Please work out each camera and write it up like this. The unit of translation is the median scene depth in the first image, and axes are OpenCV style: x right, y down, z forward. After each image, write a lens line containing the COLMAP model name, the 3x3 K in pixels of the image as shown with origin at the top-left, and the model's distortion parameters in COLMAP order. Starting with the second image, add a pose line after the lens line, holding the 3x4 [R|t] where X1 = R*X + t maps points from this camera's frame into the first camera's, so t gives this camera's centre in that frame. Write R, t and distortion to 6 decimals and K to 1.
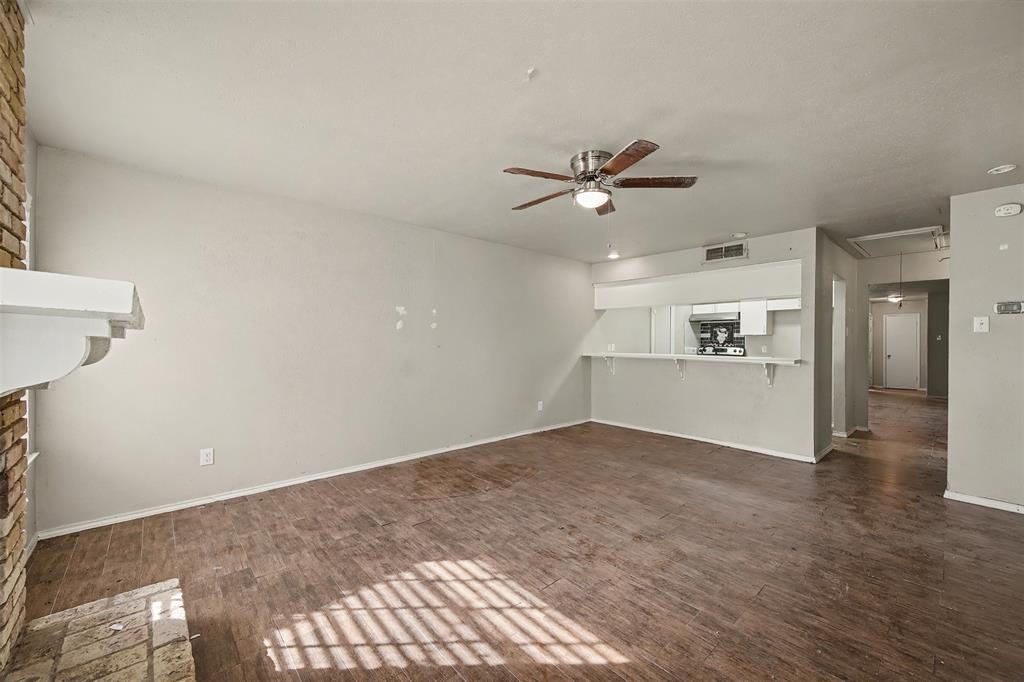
lens RADIAL K [[399.2, 0, 512.0], [0, 399.2, 341.0], [0, 0, 1]] dist [-0.000271, -0.000073]
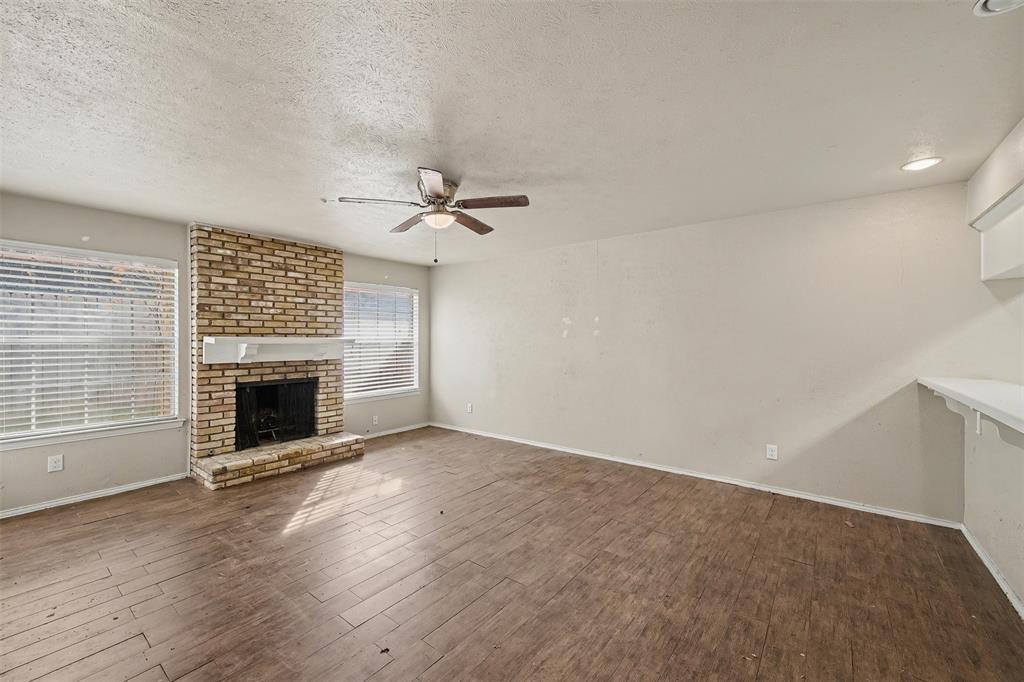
lens RADIAL K [[407.6, 0, 516.6], [0, 407.6, 340.0], [0, 0, 1]] dist [0.000875, 0.000038]
pose [[0.180341, -0.003344, -0.983598, 1.644641], [-0.003296, 0.999987, -0.004004, -0.030750], [0.983599, 0.003965, 0.180328, 1.239095]]
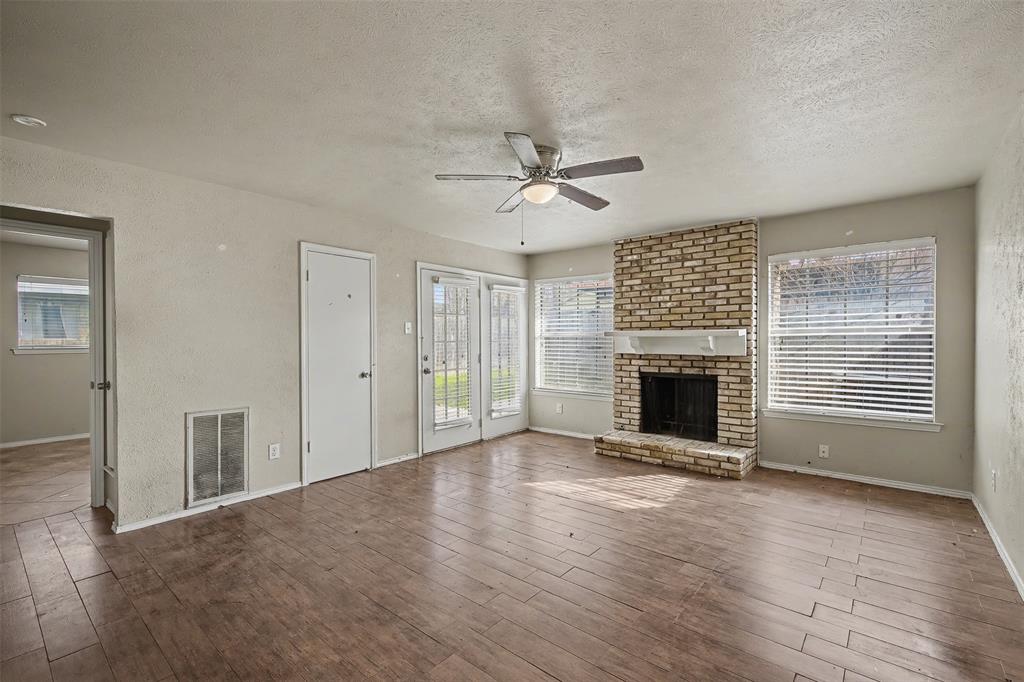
lens RADIAL K [[451.3, 0, 512.0], [0, 451.3, 341.0], [0, 0, 1]] dist [0.000289, 0.000317]
pose [[-0.990193, -0.000873, -0.139701, 0.518185], [-0.001840, 0.999975, 0.006789, -0.008942], [0.139691, 0.006980, -0.990170, 2.560893]]
